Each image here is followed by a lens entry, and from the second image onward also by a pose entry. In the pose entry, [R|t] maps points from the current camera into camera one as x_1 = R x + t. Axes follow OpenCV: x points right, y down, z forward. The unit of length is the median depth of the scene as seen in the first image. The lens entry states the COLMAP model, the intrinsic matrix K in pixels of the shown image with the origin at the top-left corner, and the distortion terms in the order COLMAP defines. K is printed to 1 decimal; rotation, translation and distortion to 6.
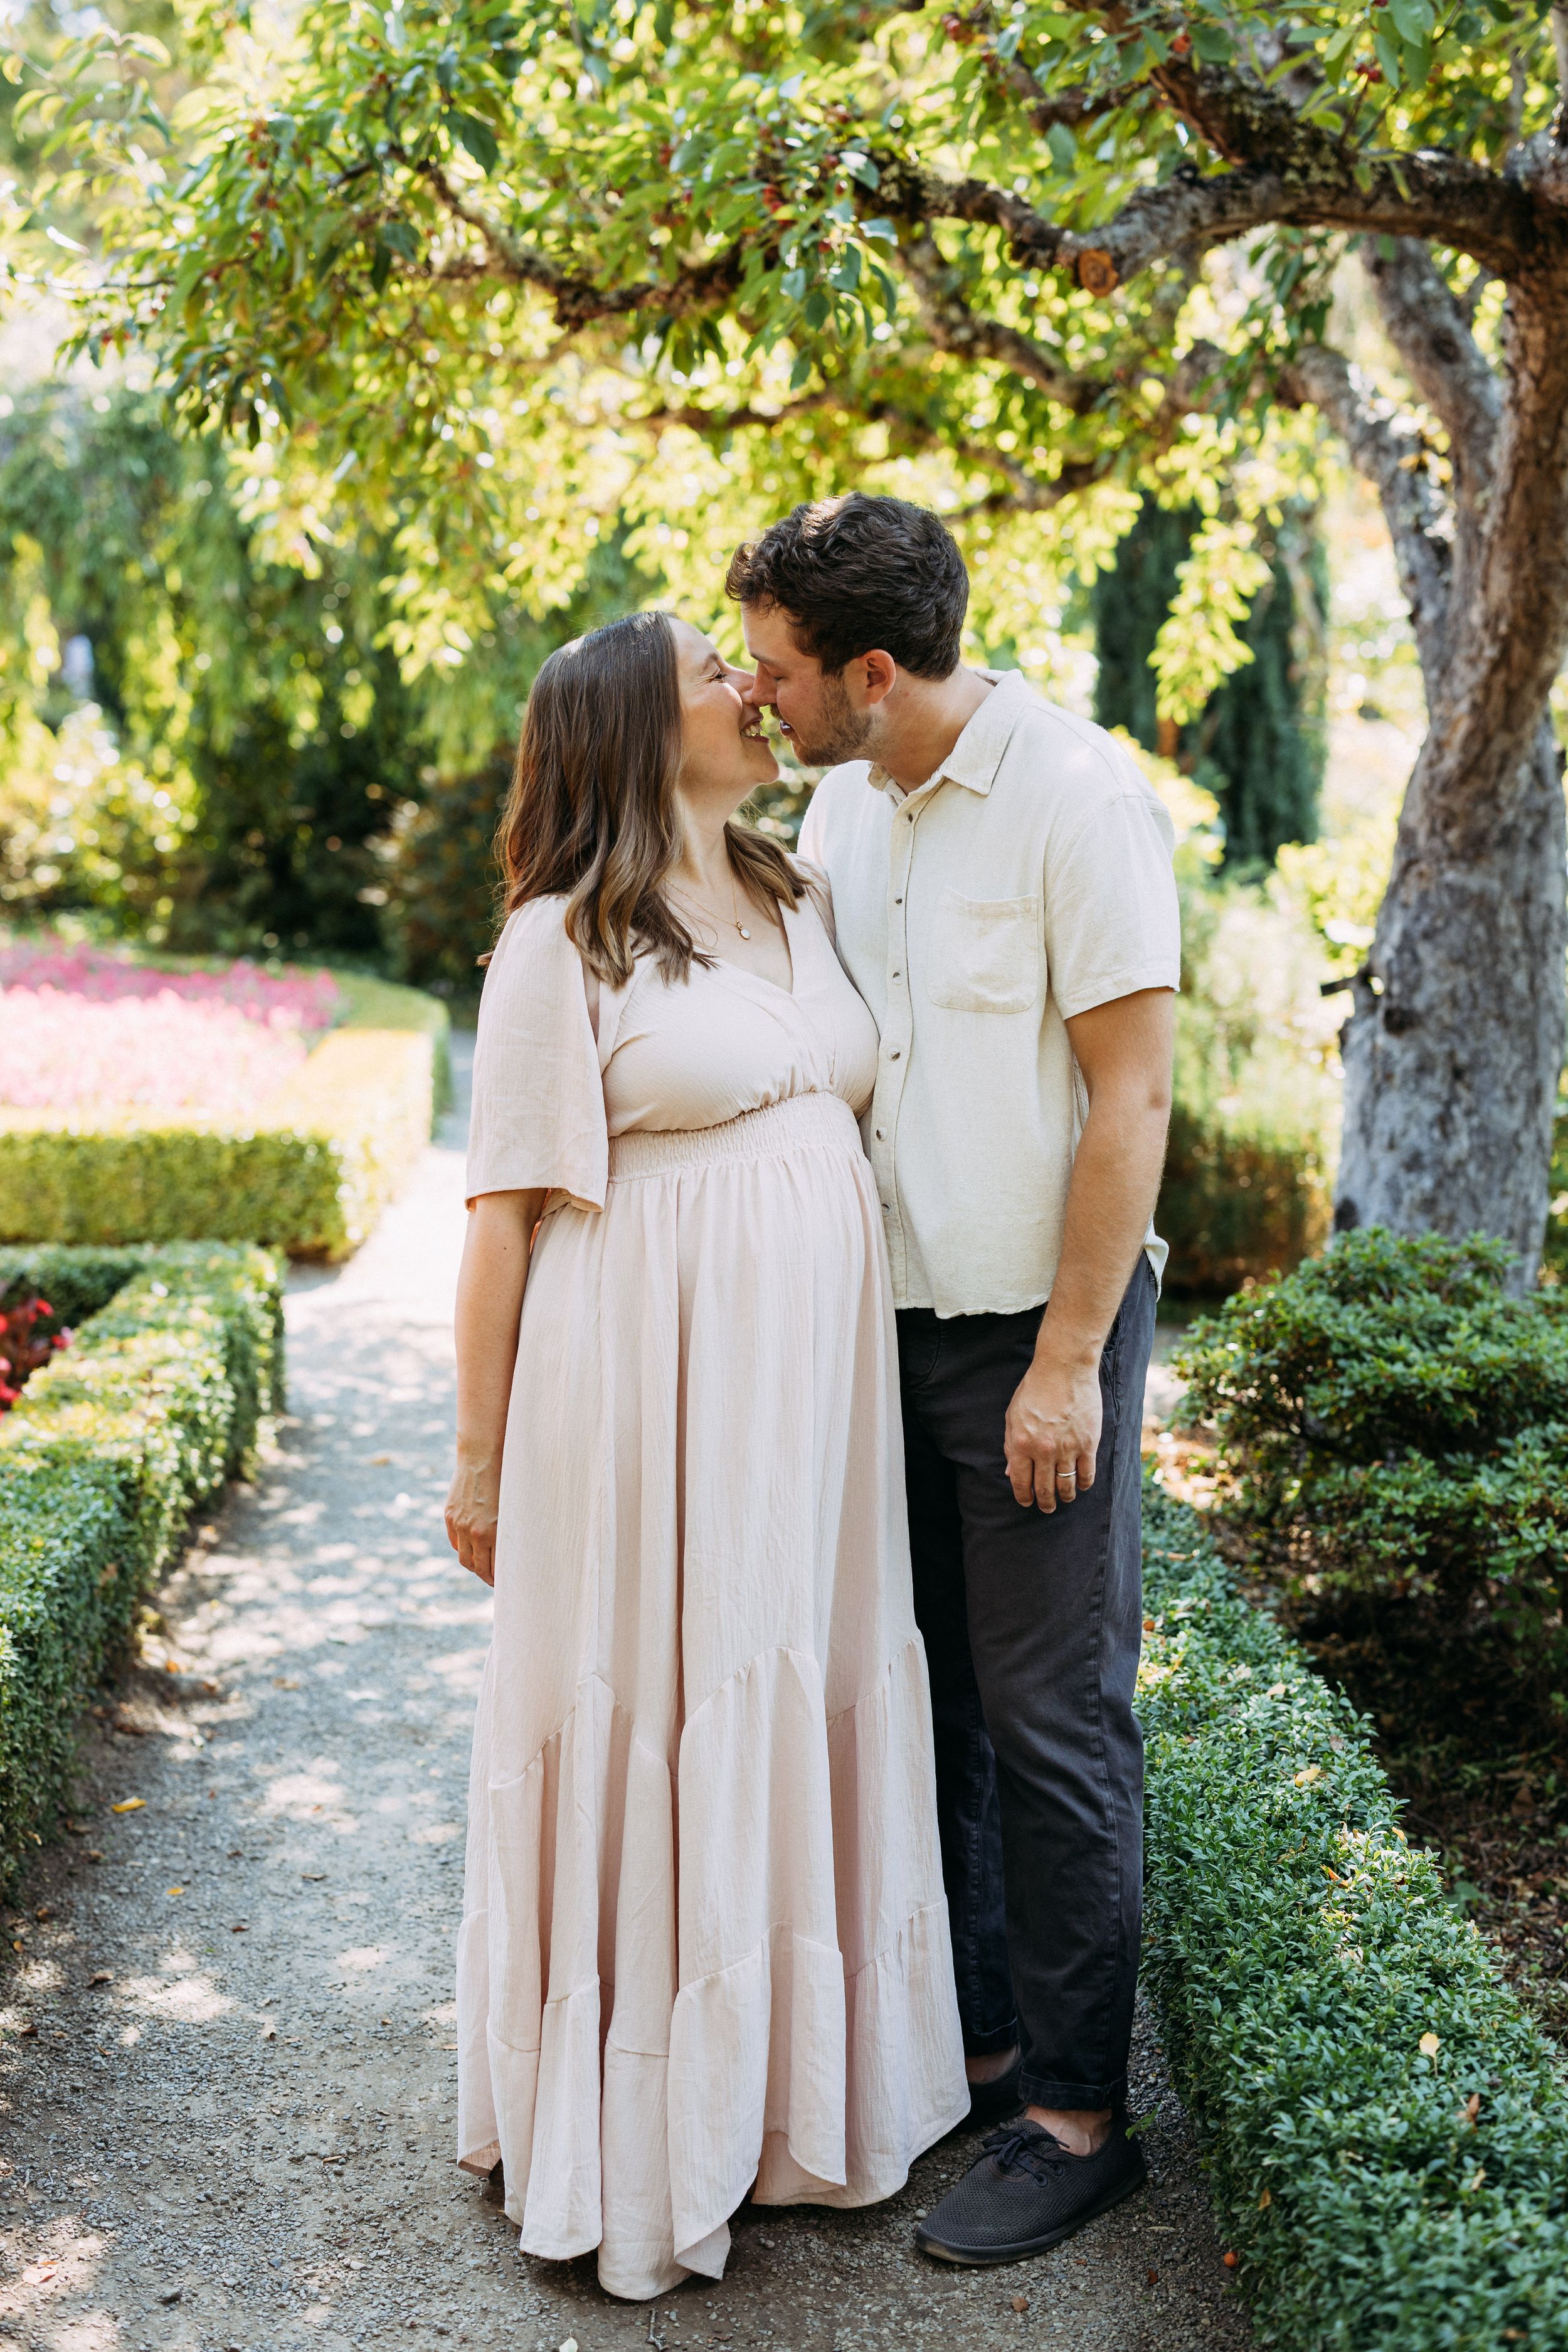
lens RADIAL K [[3245.9, 0, 784.0], [0, 3245.9, 1176.0], [0, 0, 1]] dist [0.018883, 0.010413]
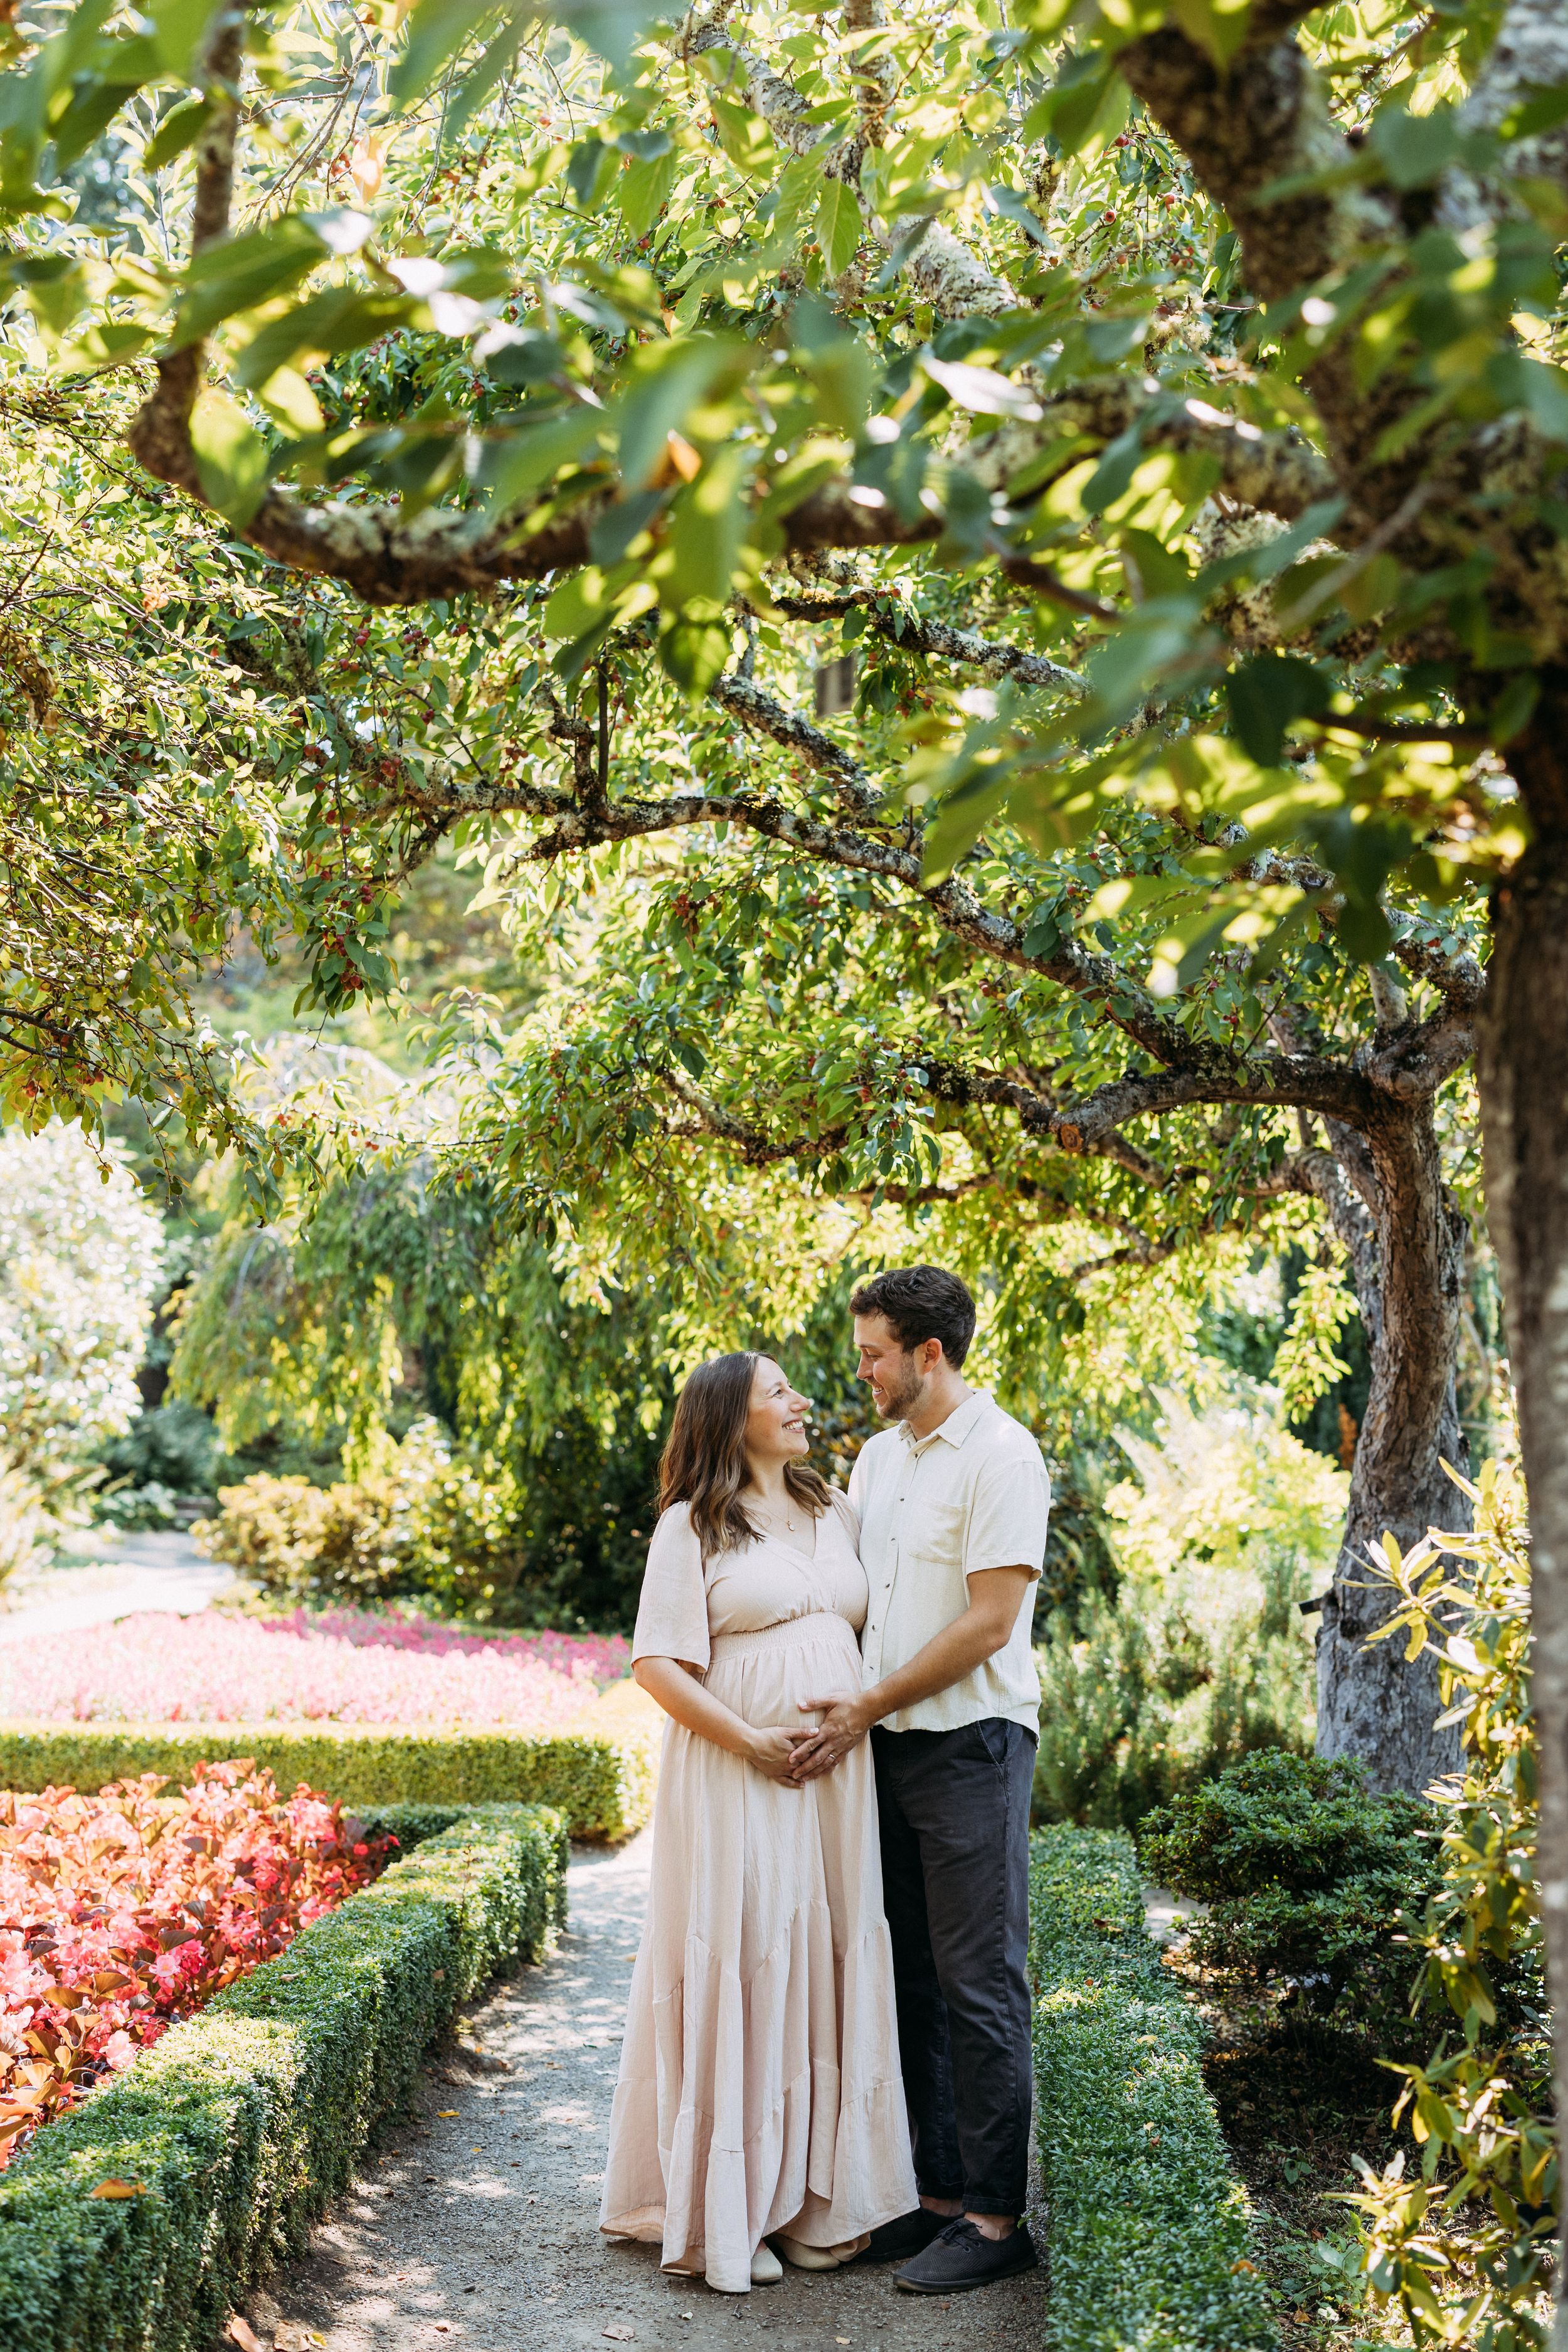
lens RADIAL K [[5262.2, 0, 784.0], [0, 5262.2, 1176.0], [0, 0, 1]] dist [-0.116854, -0.092900]
pose [[0.991108, -0.010484, -0.132645, 0.235900], [-0.015094, 0.981598, -0.190359, 0.184959], [0.132200, 0.190669, 0.972712, -1.205407]]
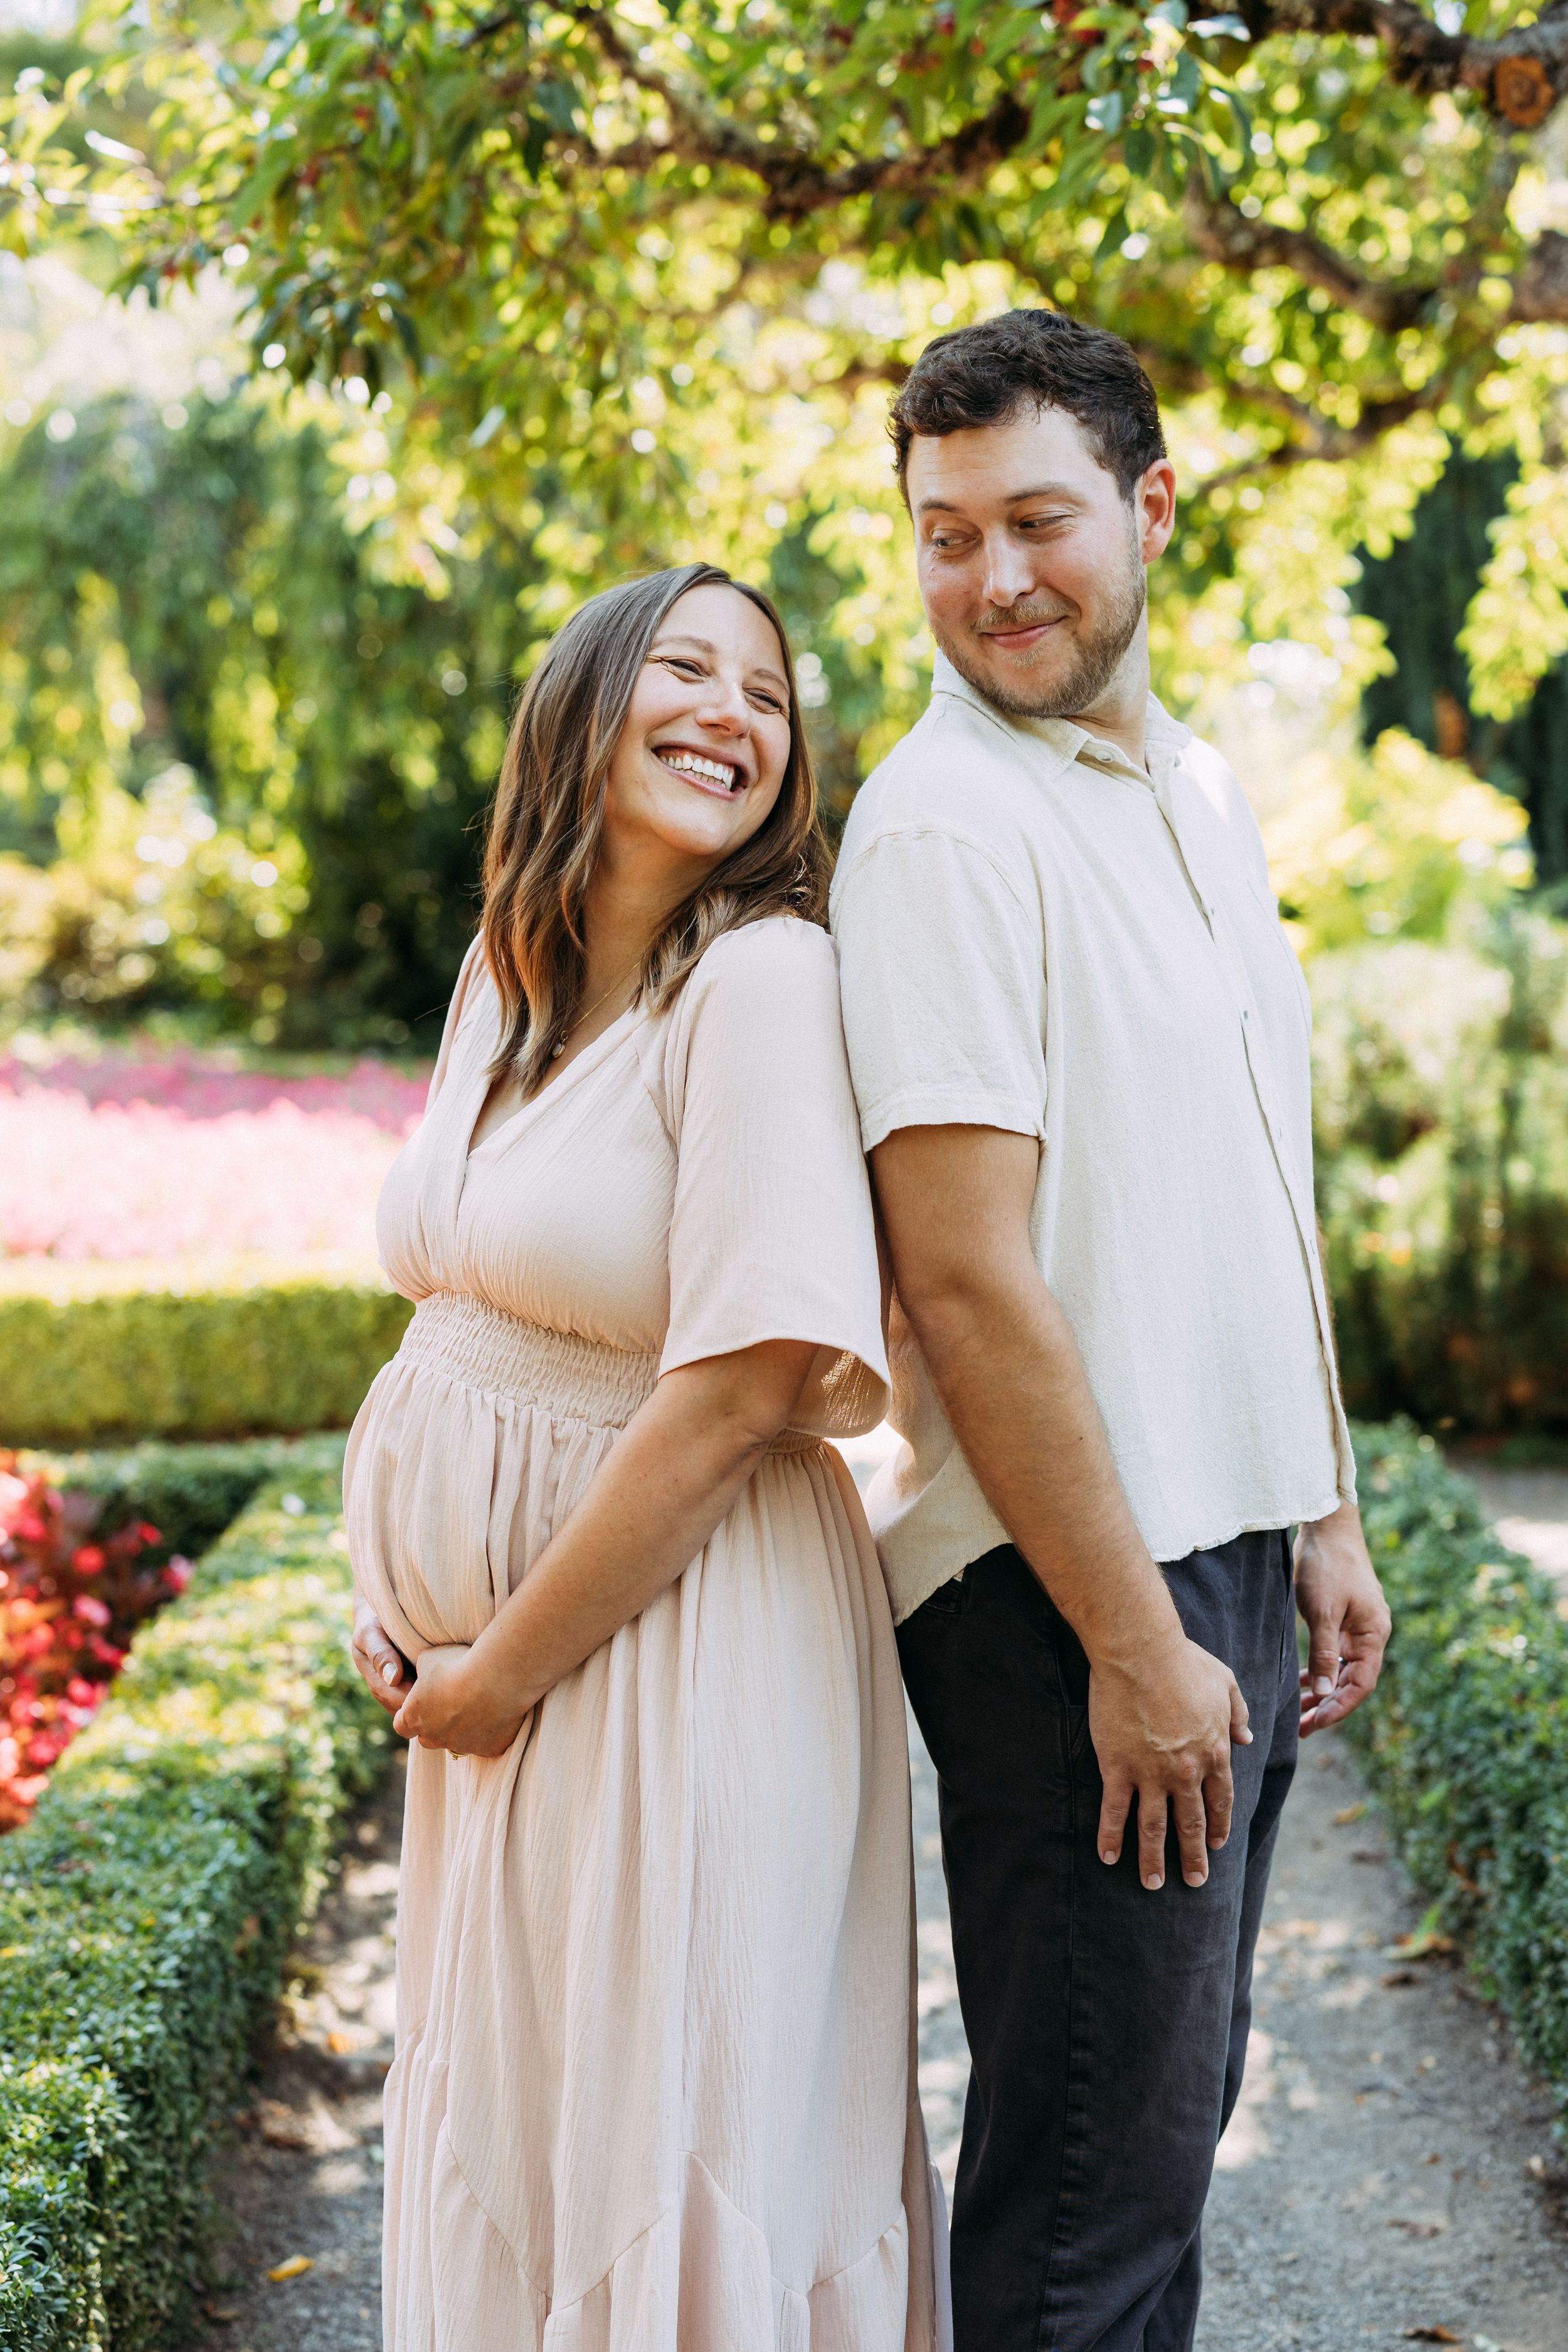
lens RADIAL K [[3245.9, 0, 784.0], [0, 3245.9, 1176.0], [0, 0, 1]] dist [0.018883, 0.010413]
pose [[0.998292, -0.048135, -0.033115, -0.043938], [0.047754, 0.998785, -0.012185, -0.028180], [0.033661, 0.010582, 0.999377, 0.217195]]
